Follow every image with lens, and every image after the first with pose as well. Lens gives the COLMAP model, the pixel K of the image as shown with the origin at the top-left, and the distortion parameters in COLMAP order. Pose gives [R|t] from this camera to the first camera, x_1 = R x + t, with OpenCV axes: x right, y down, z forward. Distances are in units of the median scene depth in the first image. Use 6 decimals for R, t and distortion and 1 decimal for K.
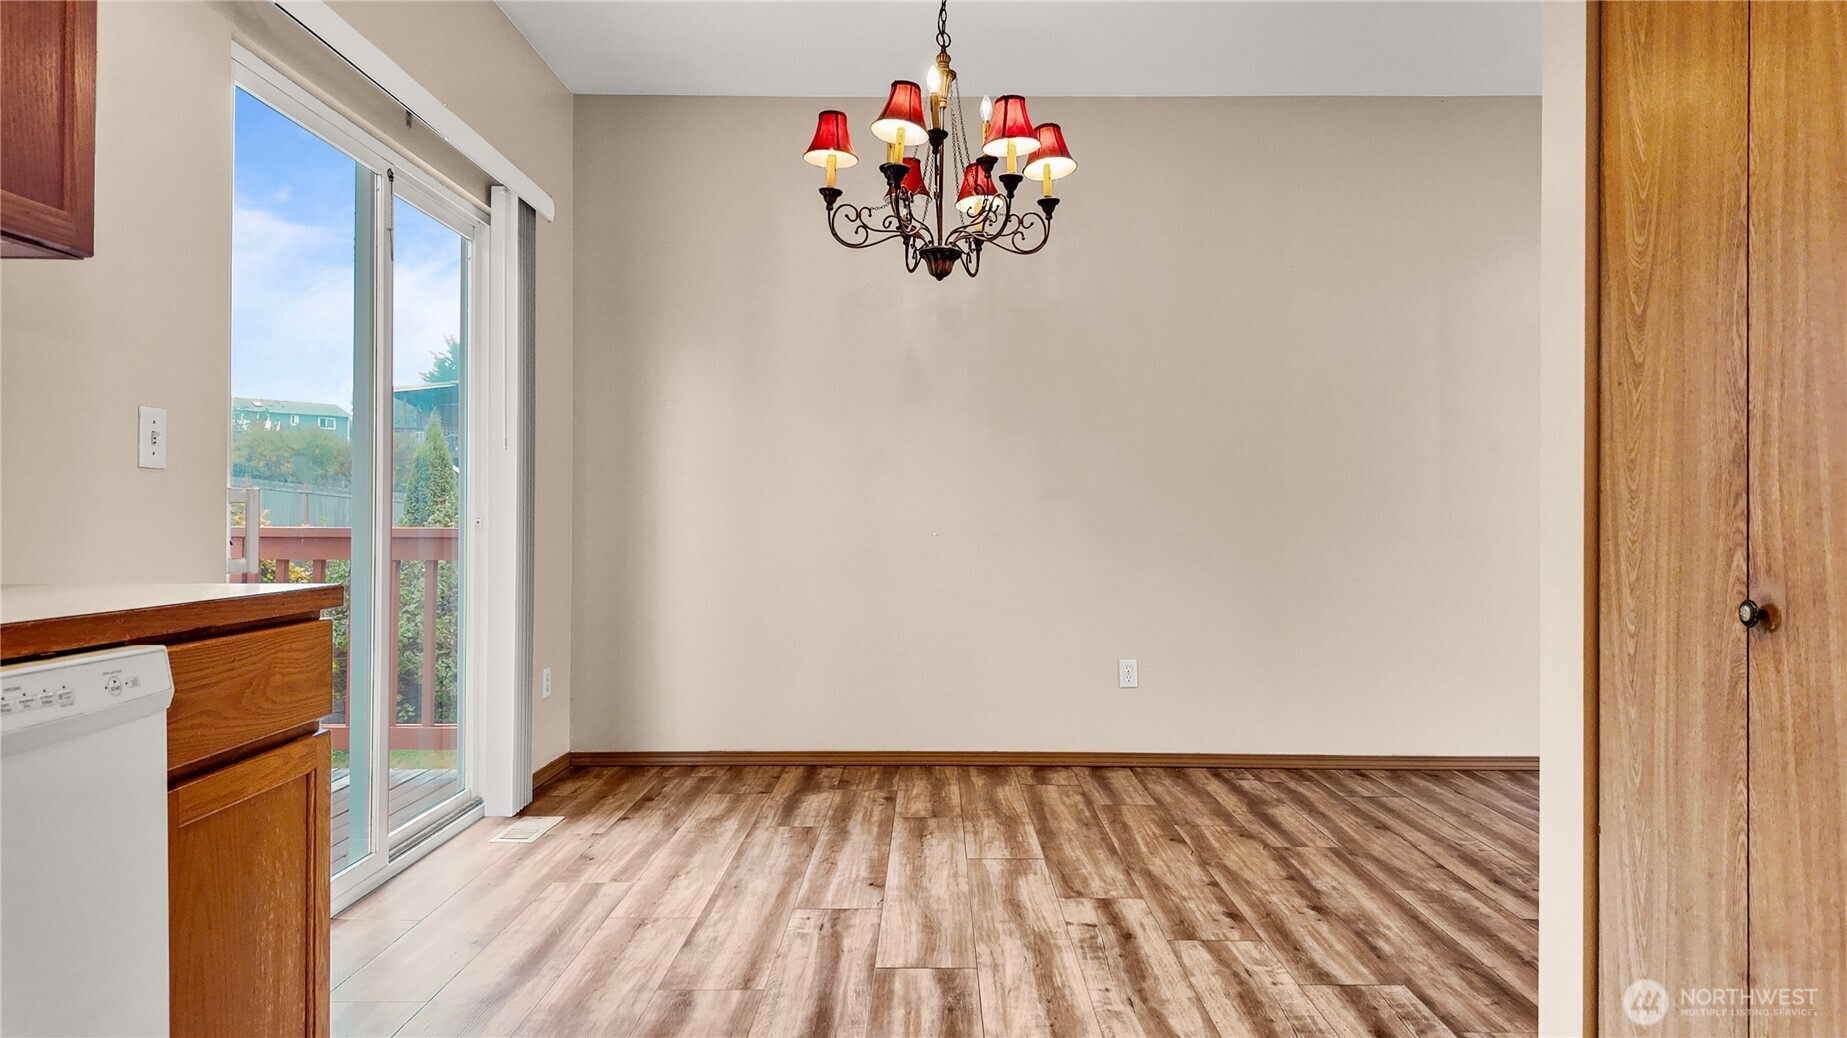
lens RADIAL K [[1090.1, 0, 932.2], [0, 1090.1, 513.0], [0, 0, 1]] dist [0.031956, -0.024621]
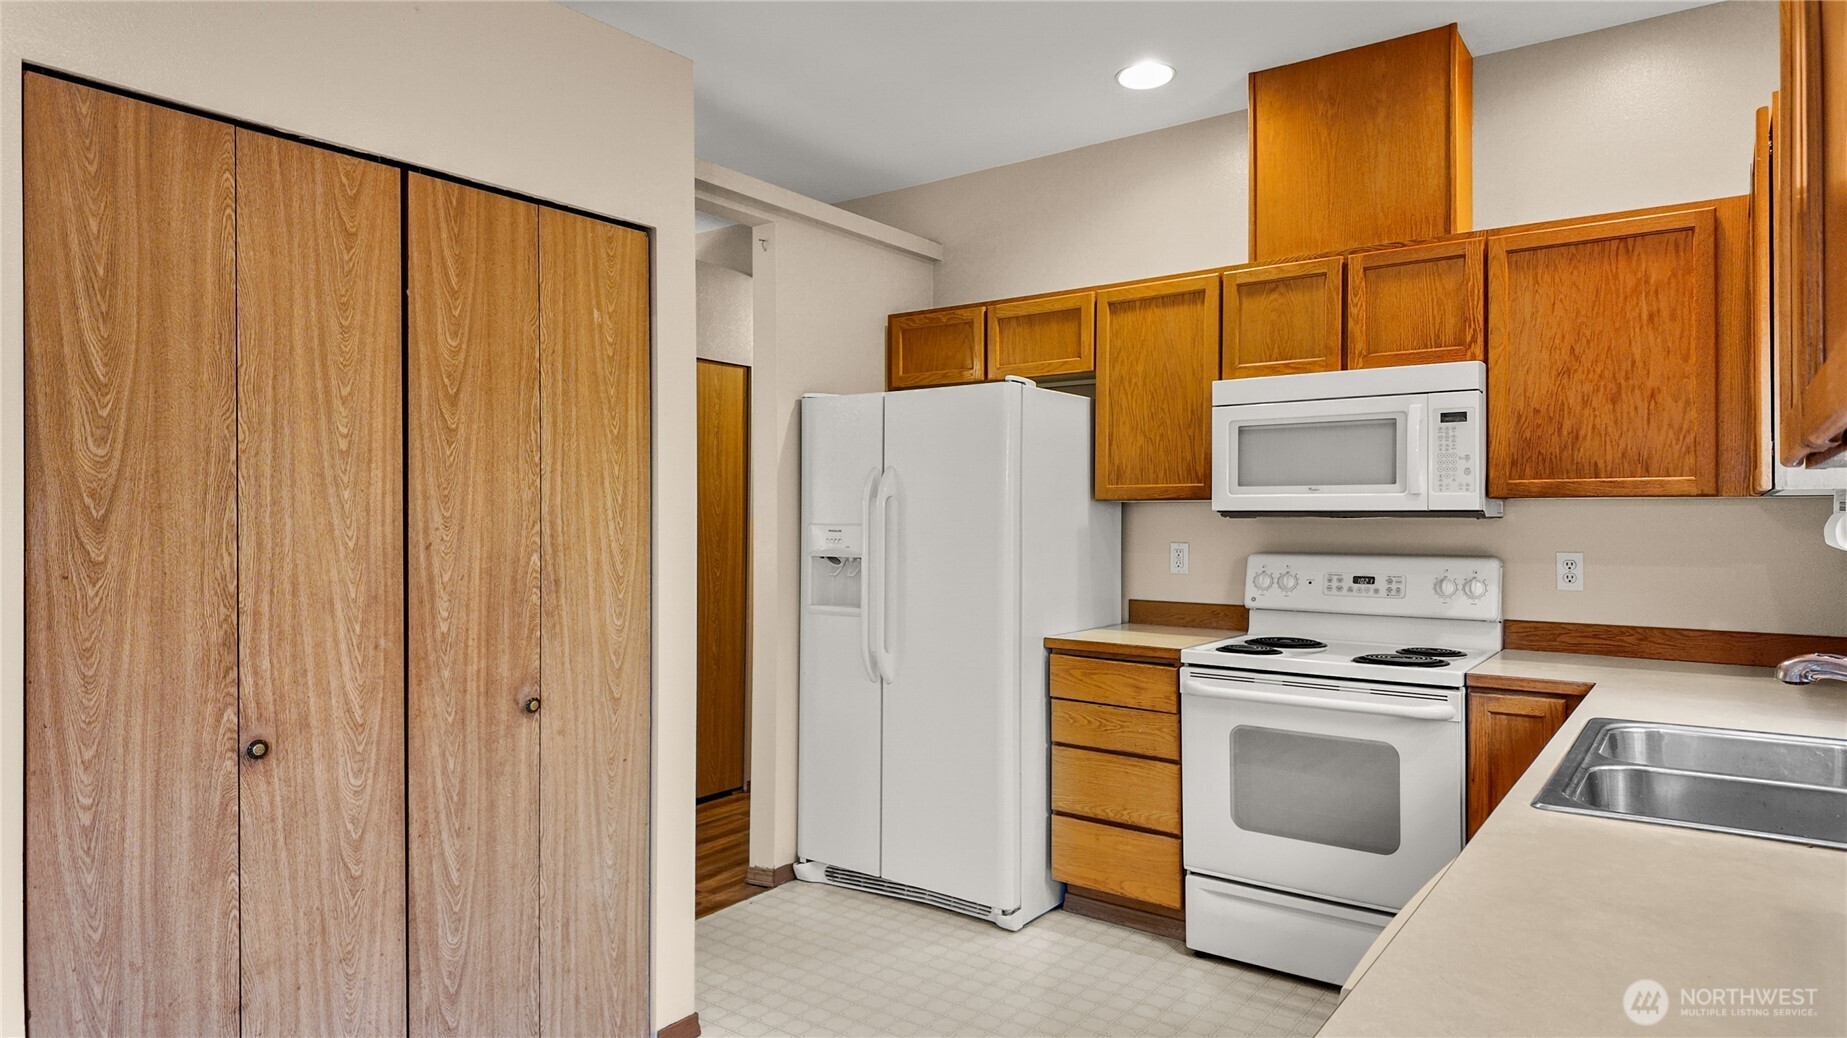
lens RADIAL K [[1090.1, 0, 908.2], [0, 1090.1, 512.5], [0, 0, 1]] dist [0.031956, -0.024621]
pose [[-0.805527, -0.002646, 0.592553, -0.779615], [-0.008351, 0.999941, -0.006888, -0.211140], [-0.592500, -0.010496, -0.805502, 1.614076]]
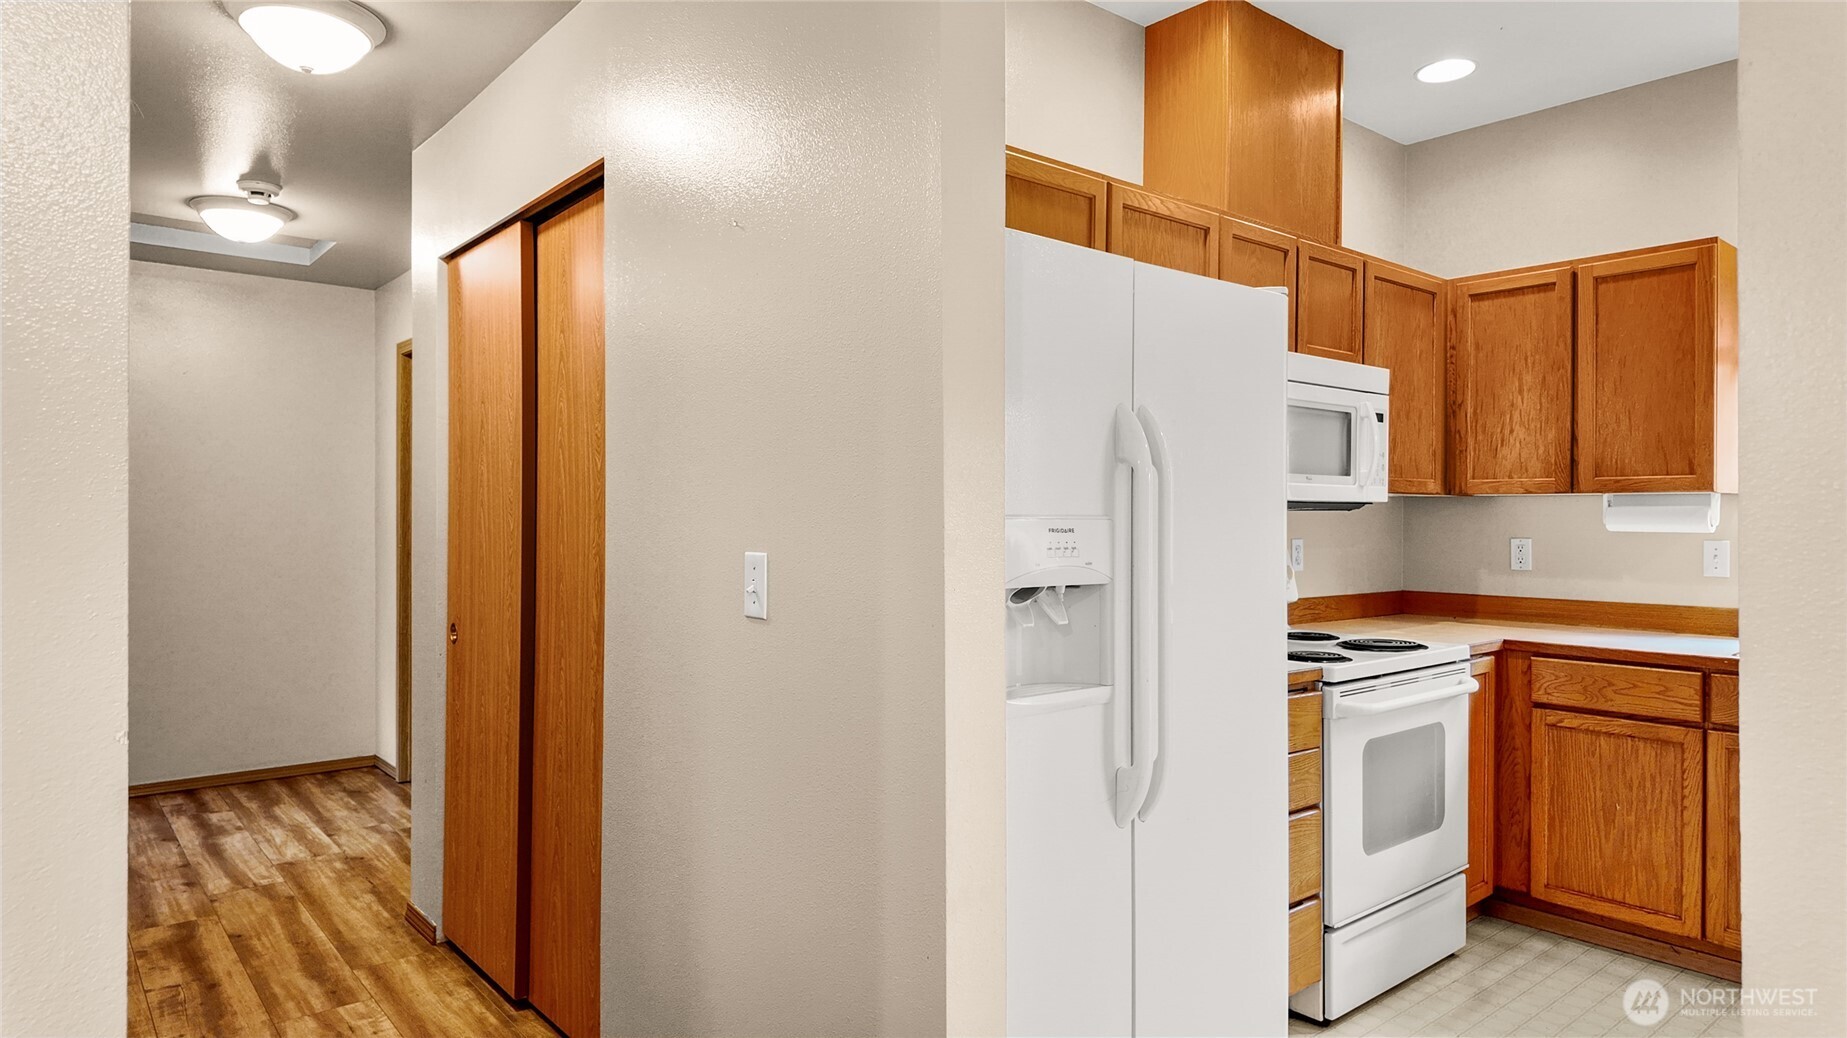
lens RADIAL K [[1090.1, 0, 931.5], [0, 1090.1, 523.4], [0, 0, 1]] dist [0.031956, -0.024621]
pose [[-0.756430, -0.003618, -0.654065, 1.949578], [-0.005338, 0.999986, 0.000642, -0.189943], [0.654053, 0.003977, -0.756438, 0.382170]]
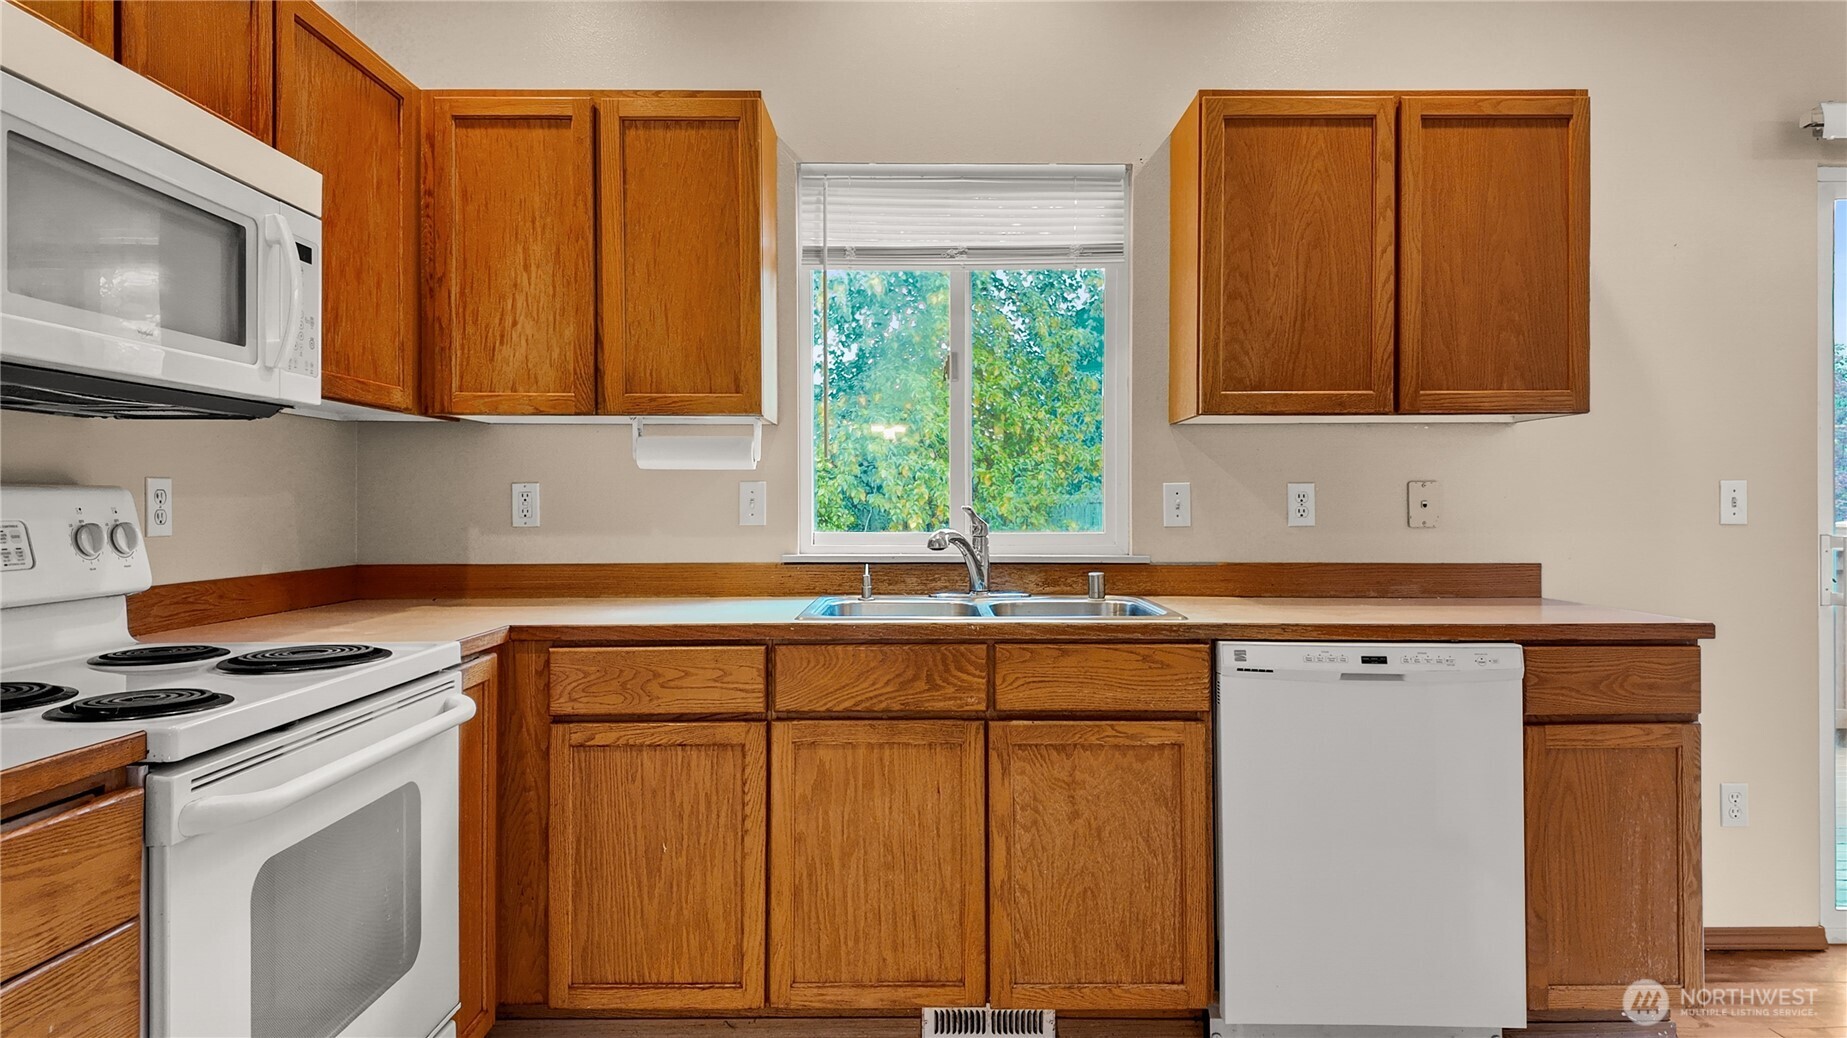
lens RADIAL K [[1090.1, 0, 930.2], [0, 1090.1, 492.7], [0, 0, 1]] dist [0.031956, -0.024621]
pose [[0.019259, -0.016045, -0.999686, 1.008115], [0.006835, 0.999850, -0.015916, -0.102461], [0.999791, -0.006526, 0.019365, -0.045910]]
